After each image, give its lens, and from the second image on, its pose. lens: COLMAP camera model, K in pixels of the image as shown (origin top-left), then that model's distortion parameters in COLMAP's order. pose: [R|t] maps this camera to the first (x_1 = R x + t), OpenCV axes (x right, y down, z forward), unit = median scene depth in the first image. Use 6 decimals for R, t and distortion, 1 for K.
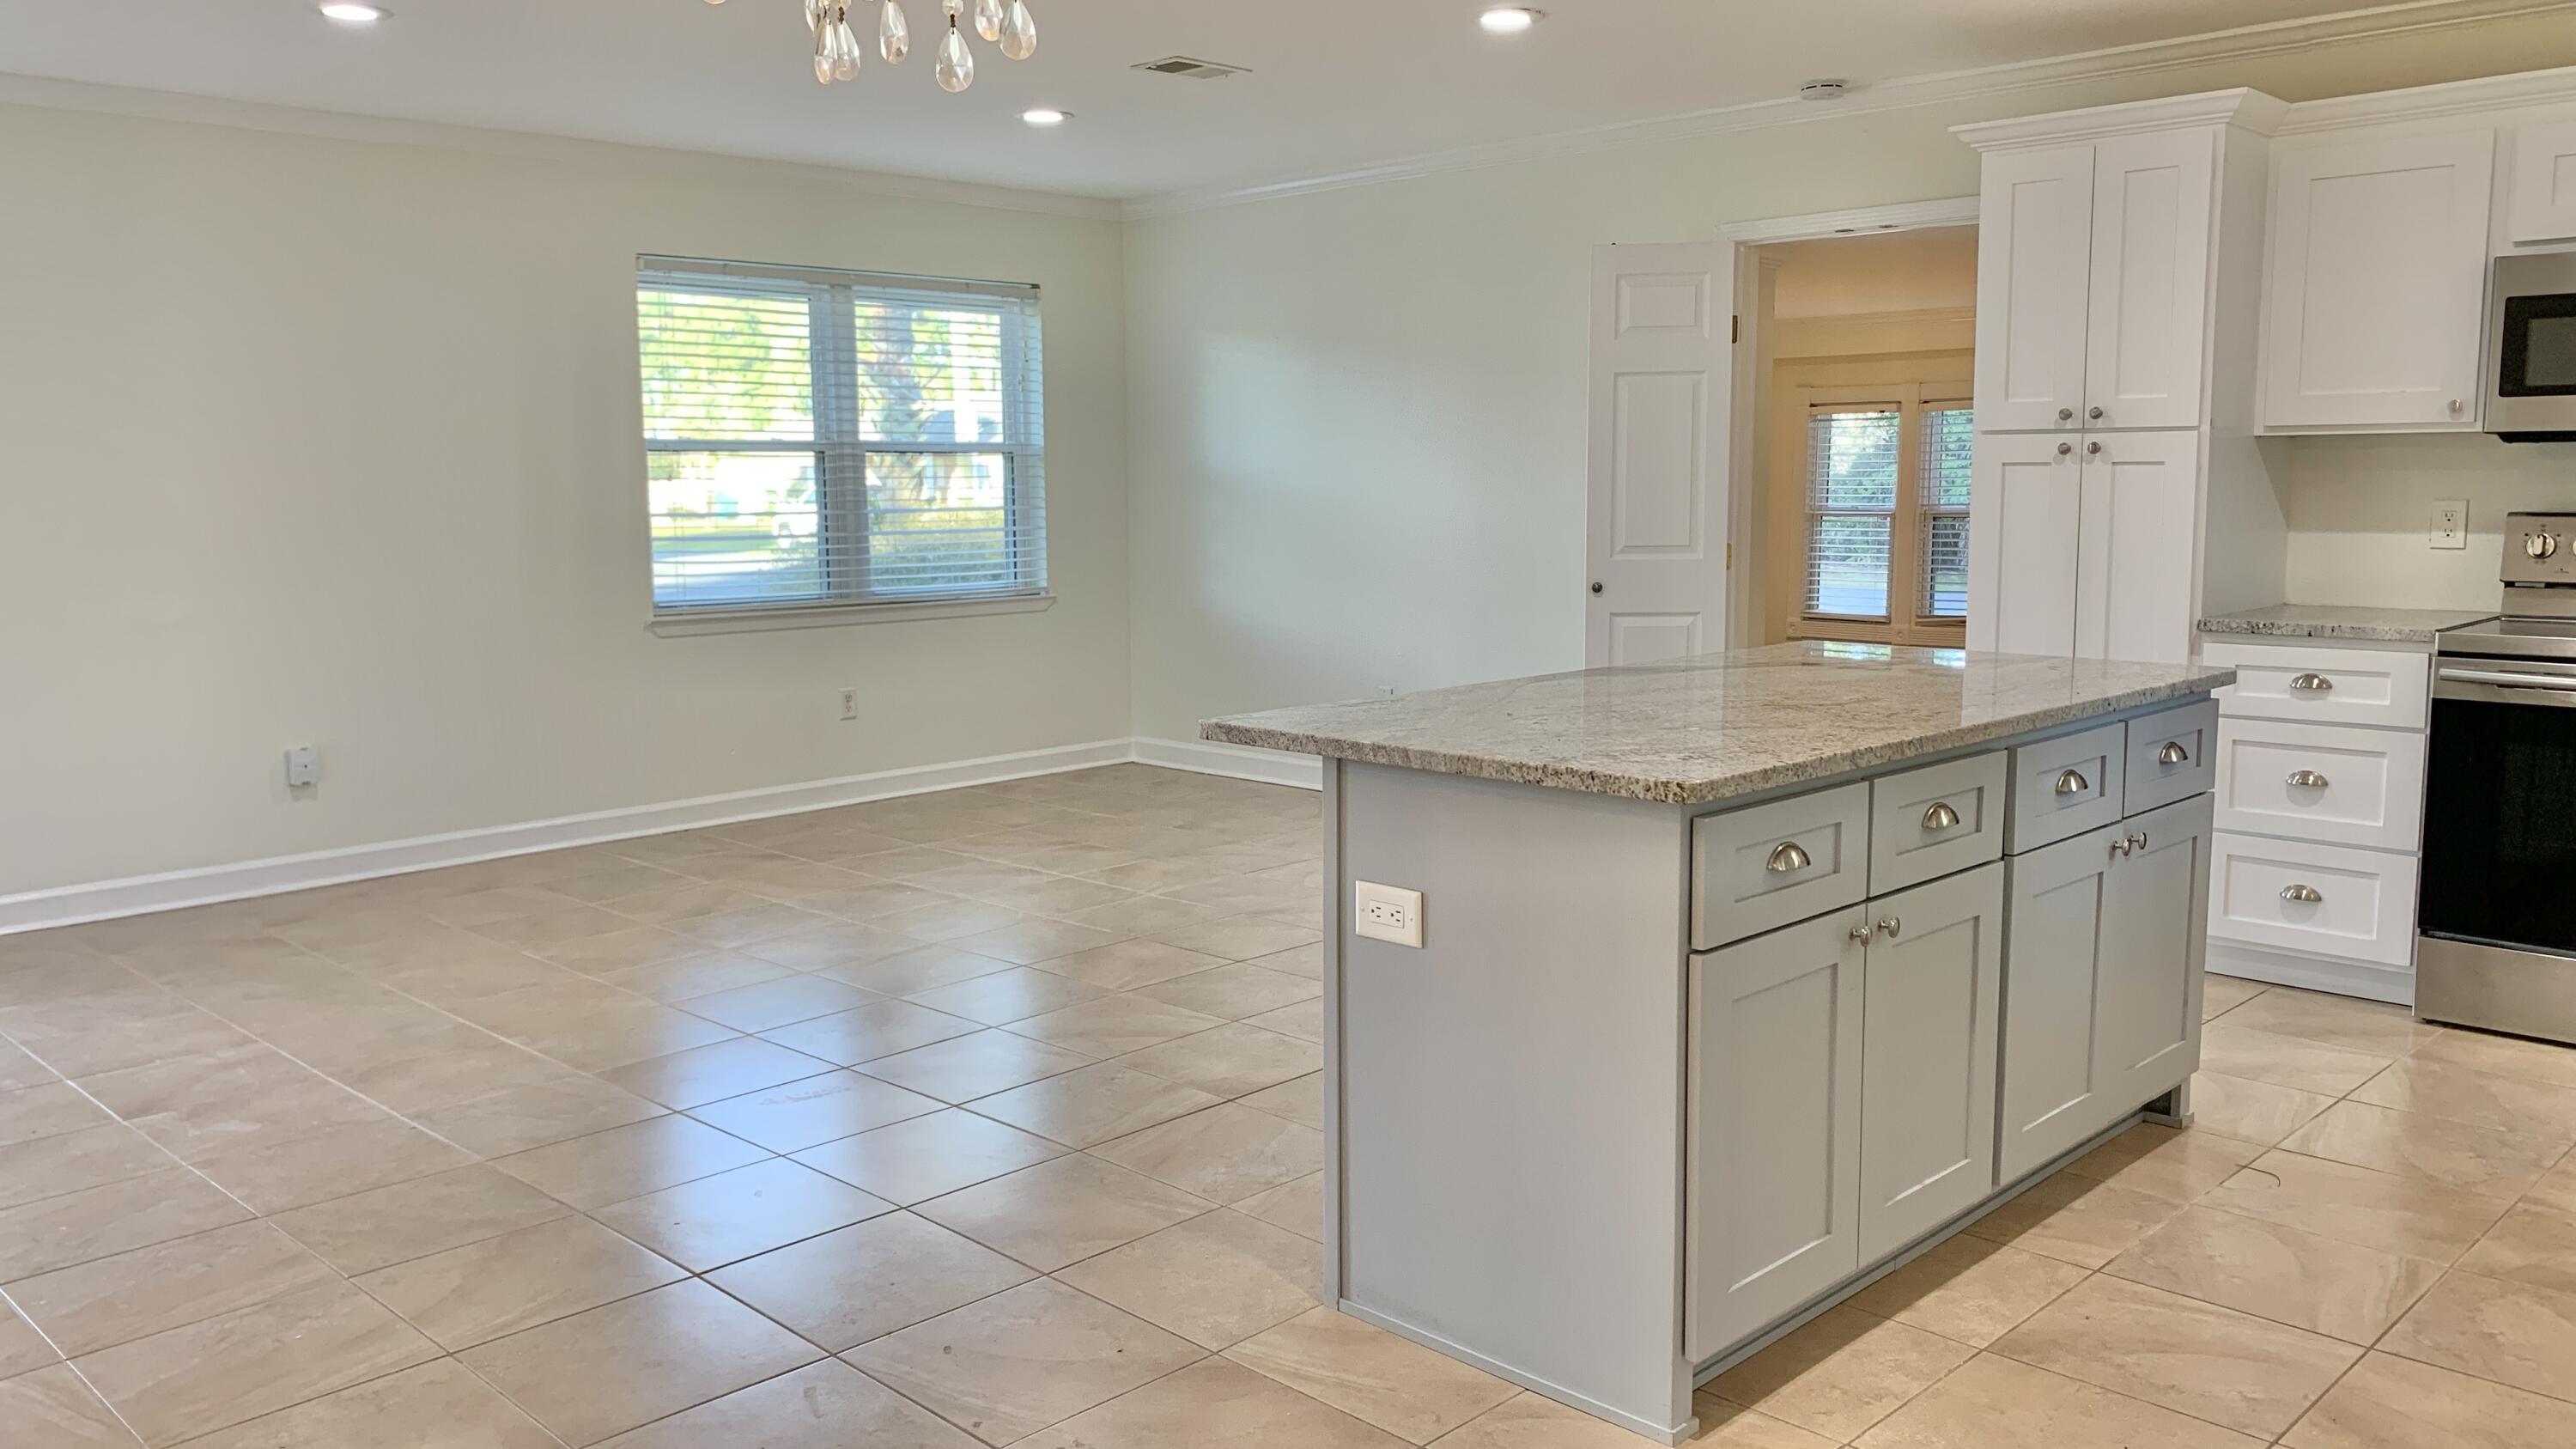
lens RADIAL K [[1962.1, 0, 1270.3], [0, 1962.1, 714.2], [0, 0, 1]] dist [0.066534, -0.088769]
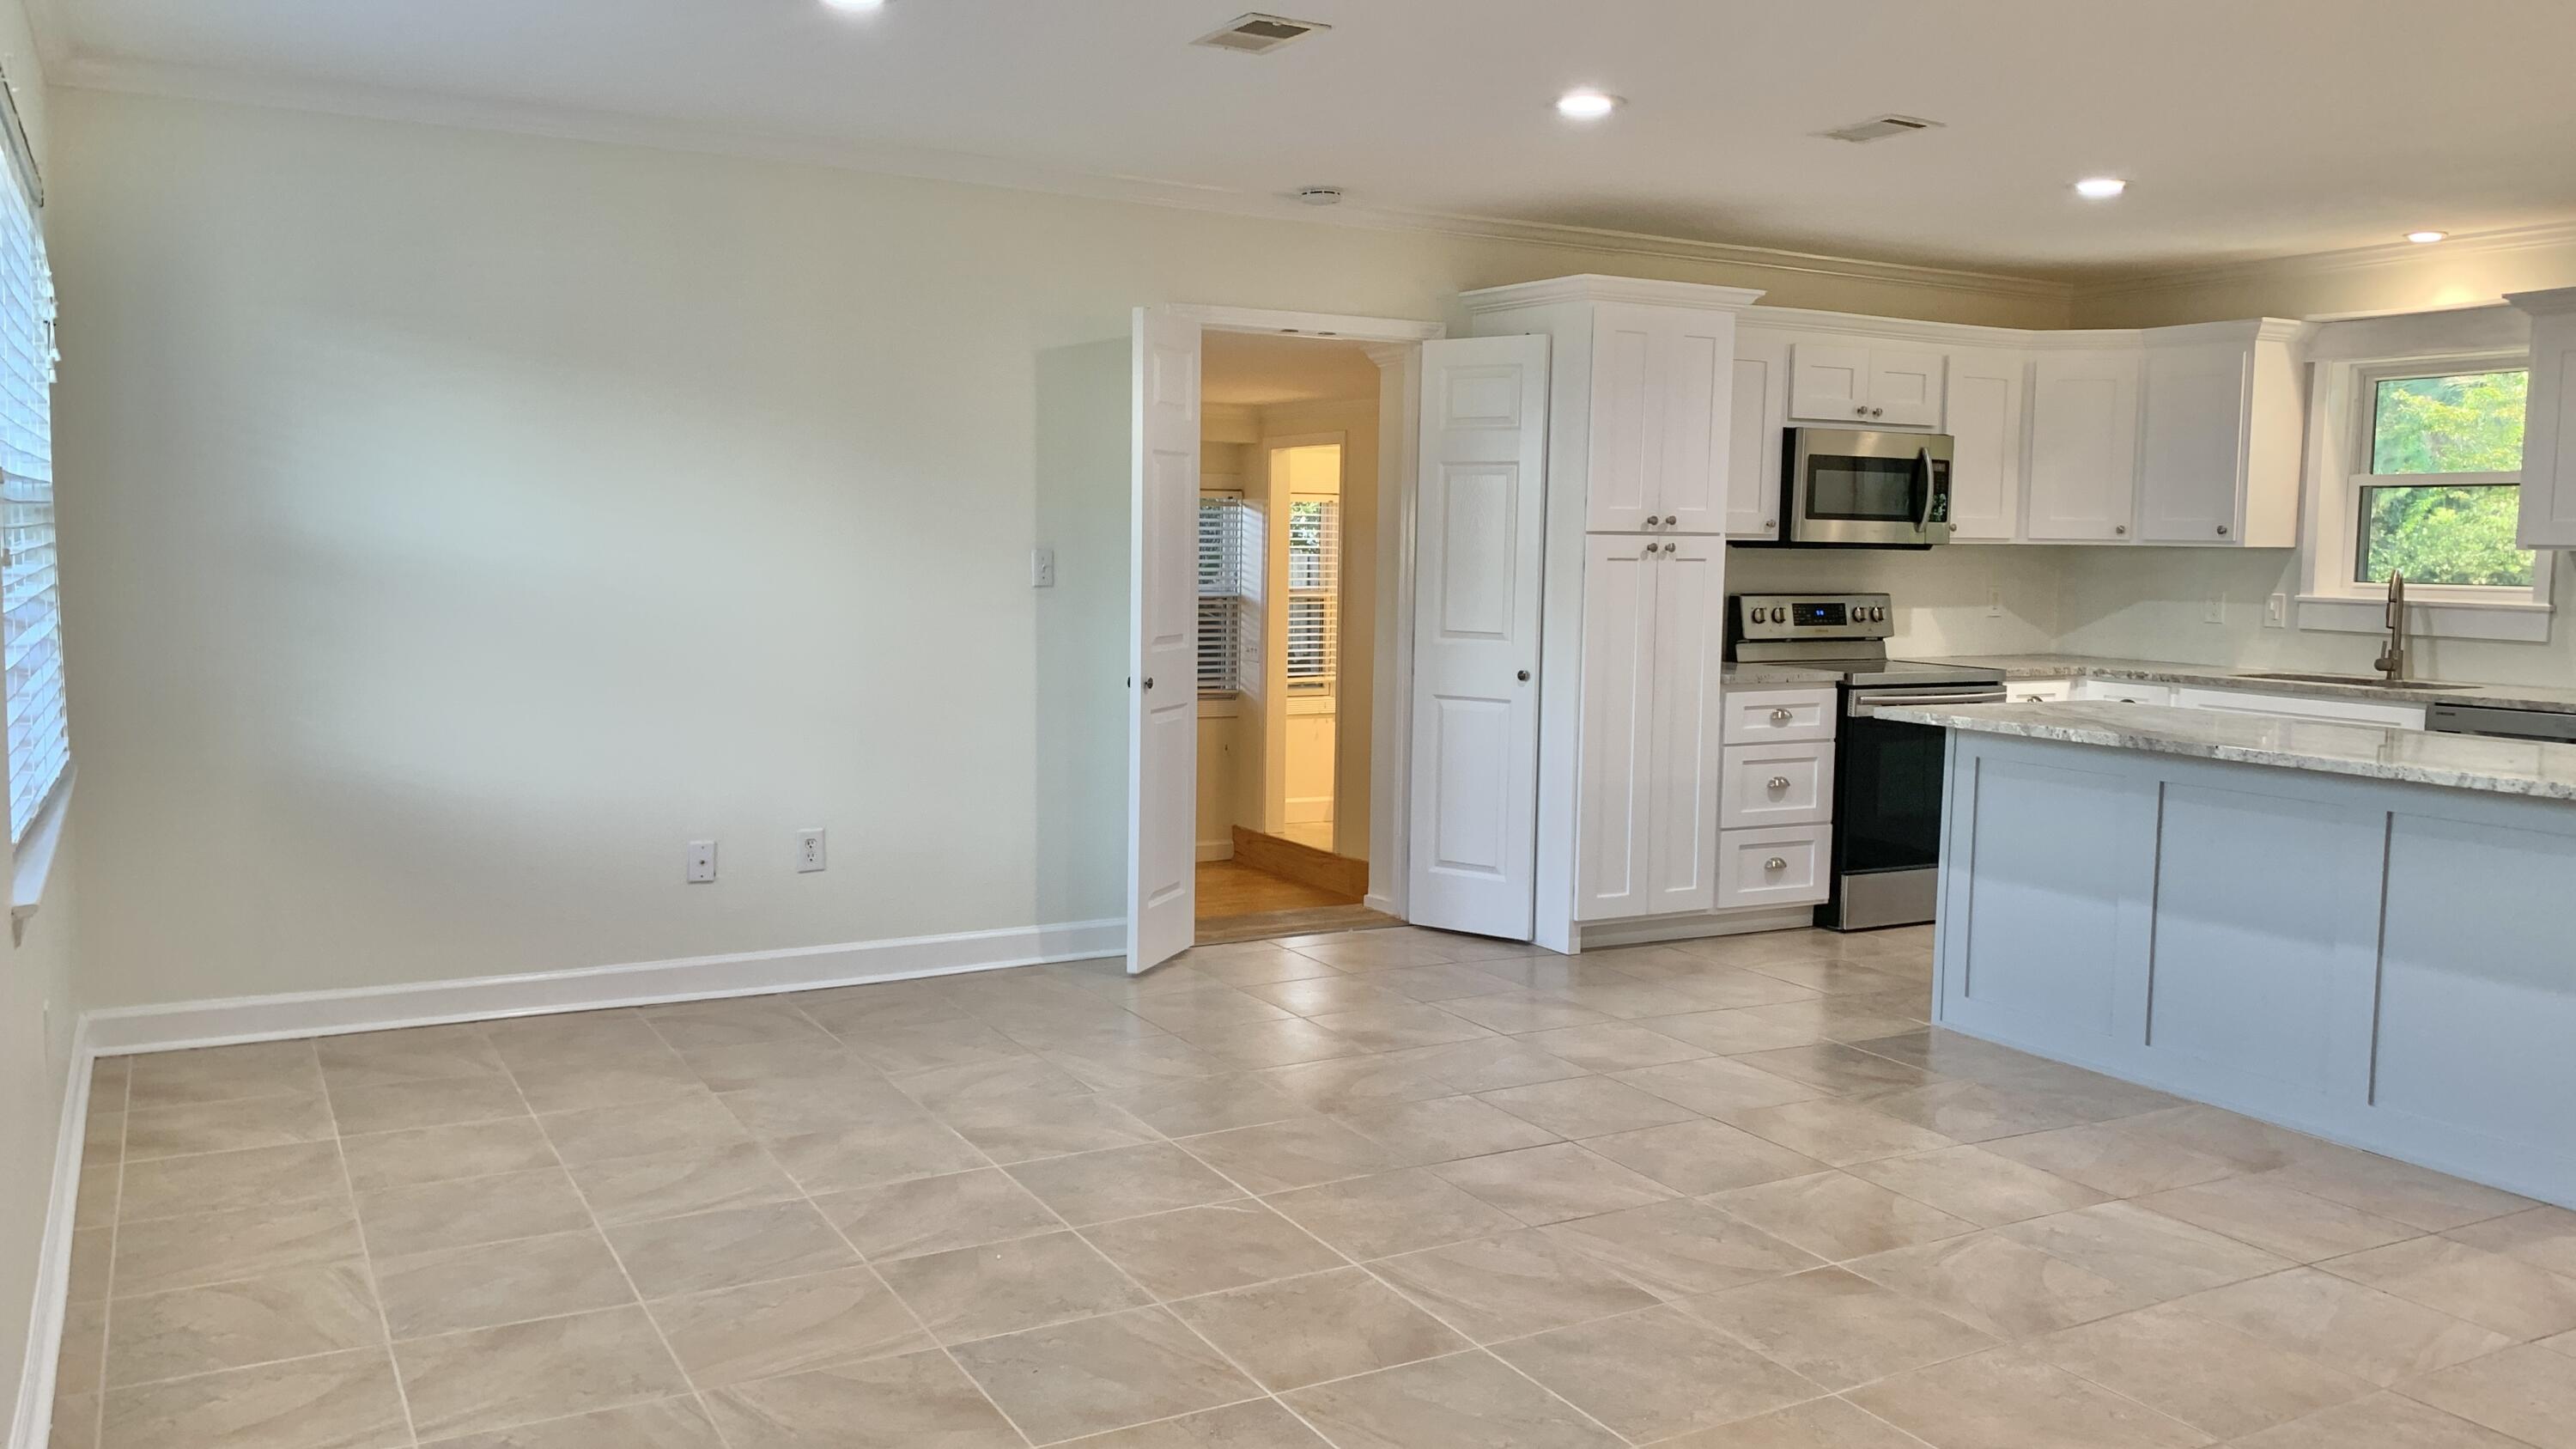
lens RADIAL K [[1962.1, 0, 1270.1], [0, 1962.1, 706.7], [0, 0, 1]] dist [0.066534, -0.088769]
pose [[0.276225, -0.069424, 0.958582, -0.873787], [0.102754, 0.993804, 0.042366, -0.111695], [-0.955584, 0.086795, 0.281647, 0.890768]]
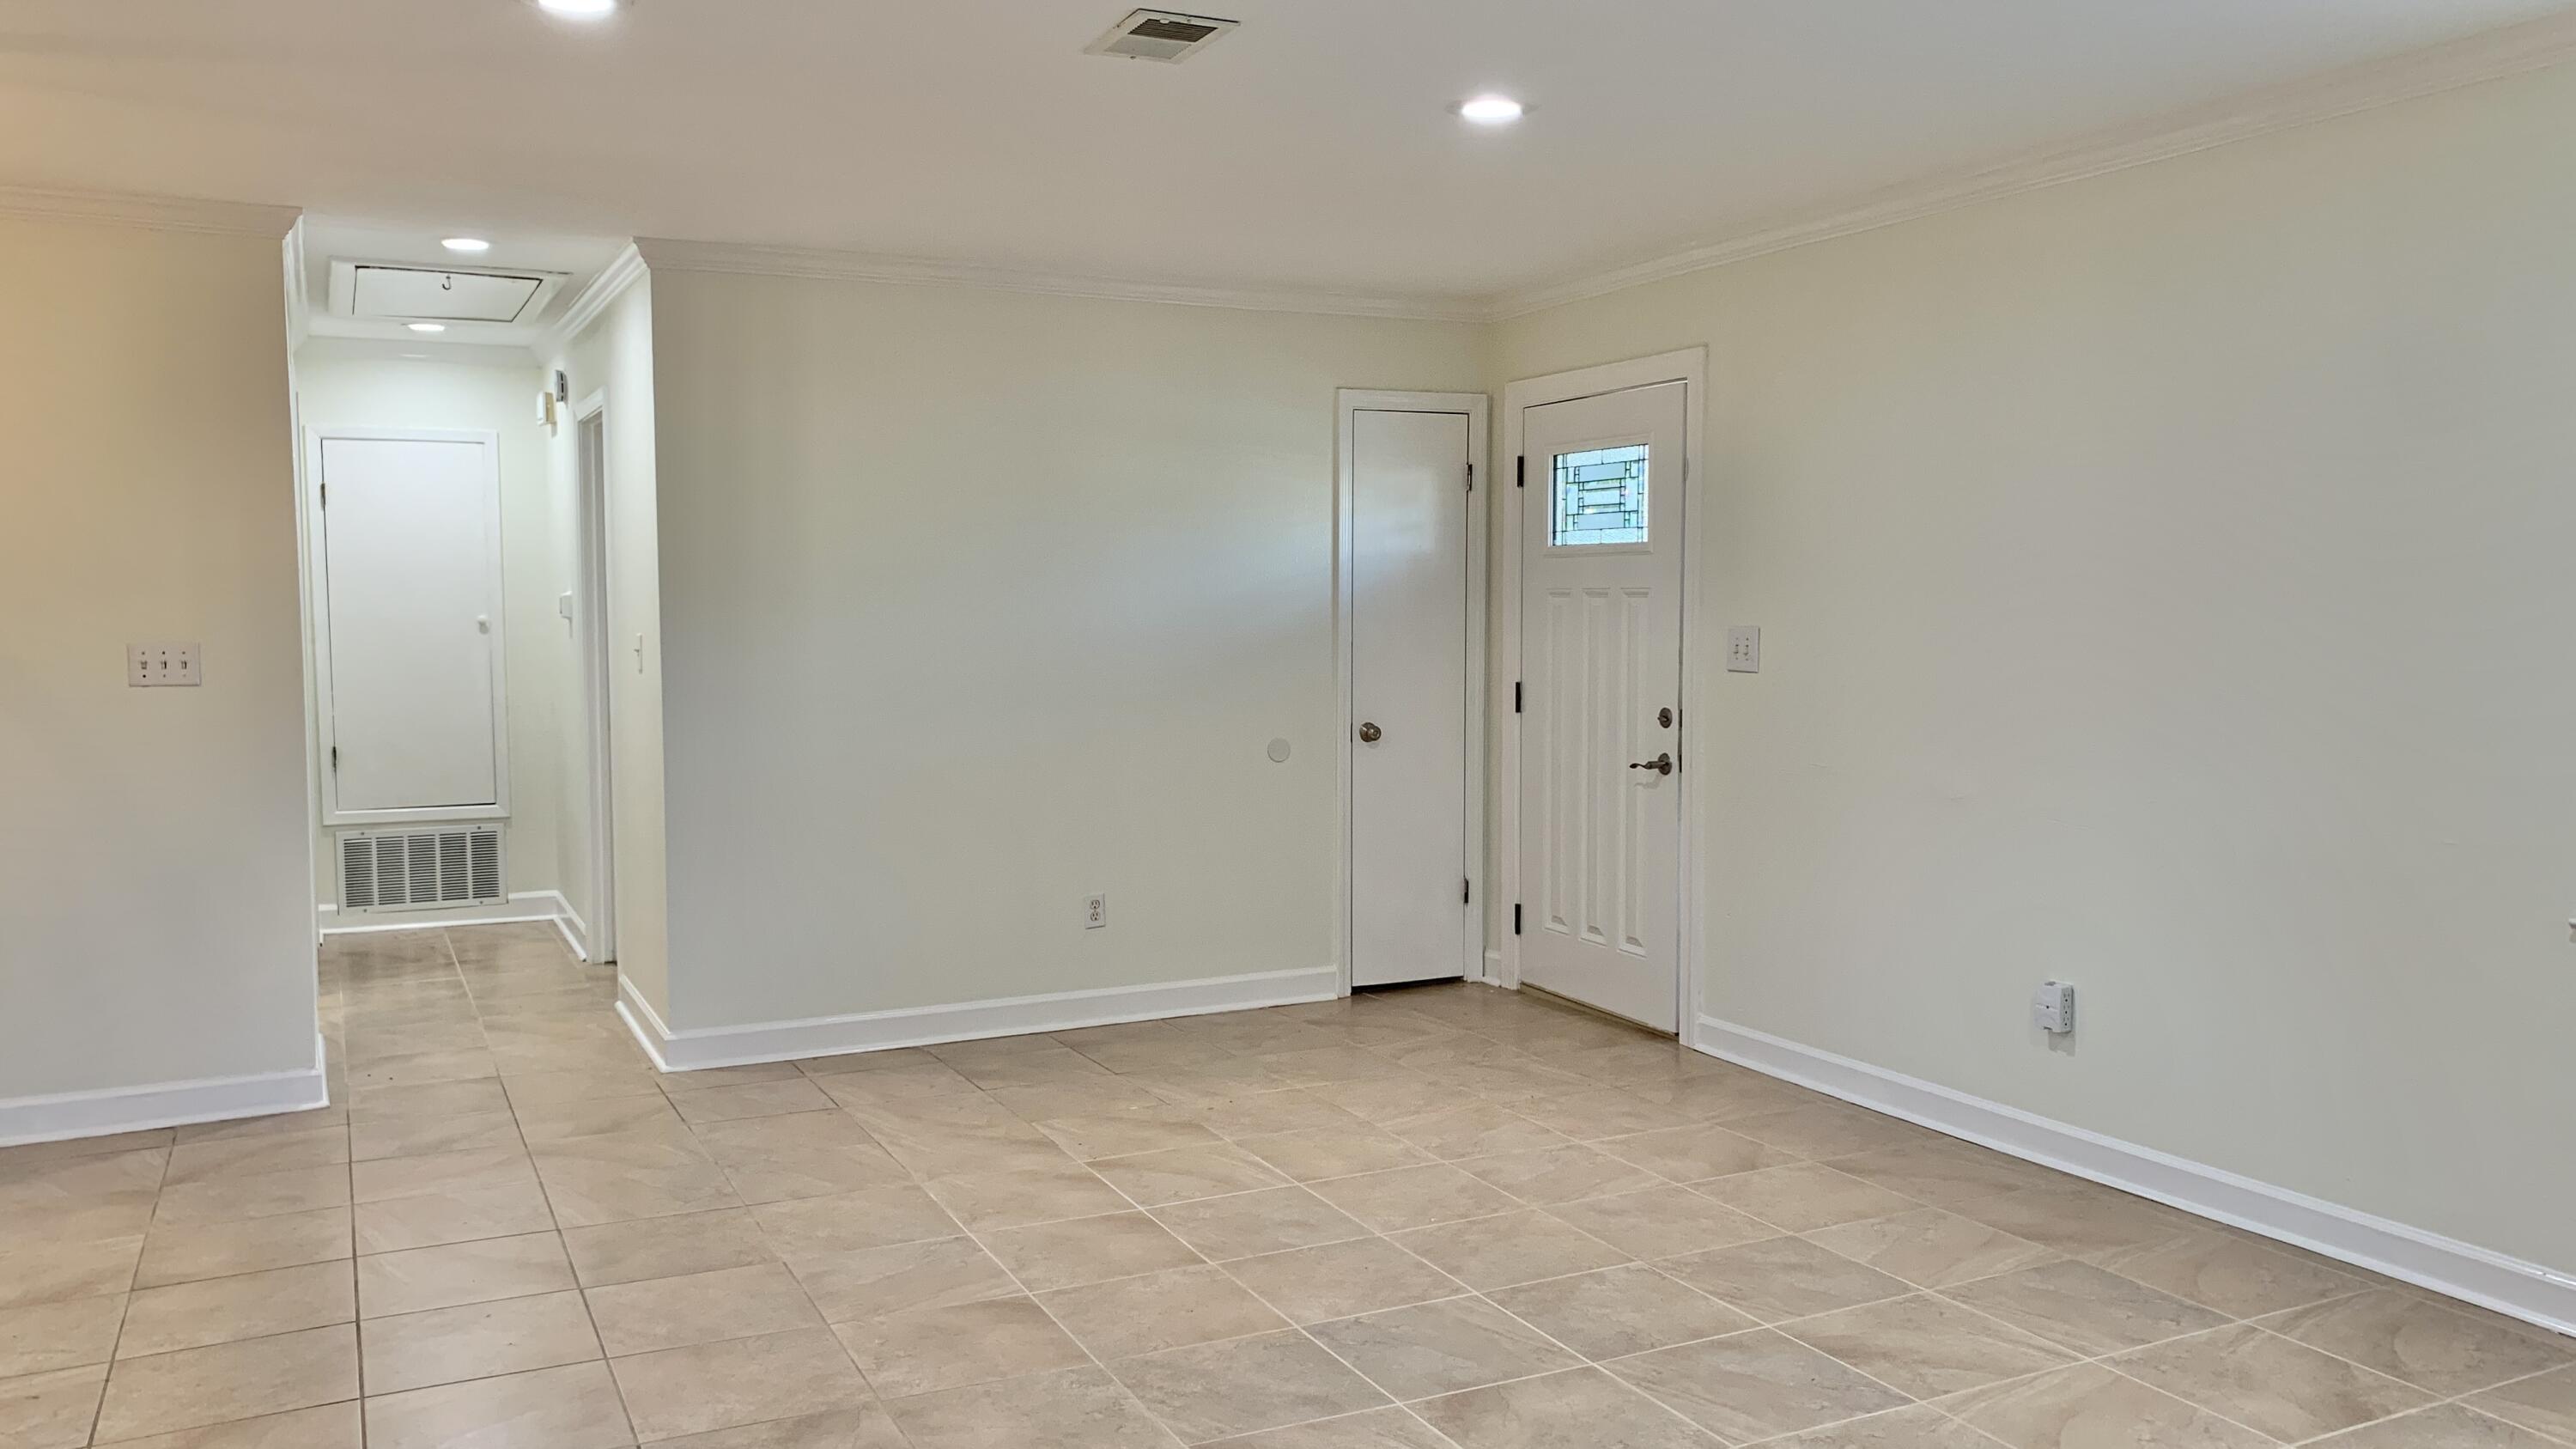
lens RADIAL K [[1962.1, 0, 1289.5], [0, 1962.1, 713.5], [0, 0, 1]] dist [0.066534, -0.088769]
pose [[-0.323116, 0.068697, -0.943863, 0.392126], [-0.113567, 0.987340, 0.110739, -0.168629], [0.939520, 0.142973, -0.311224, 1.168008]]
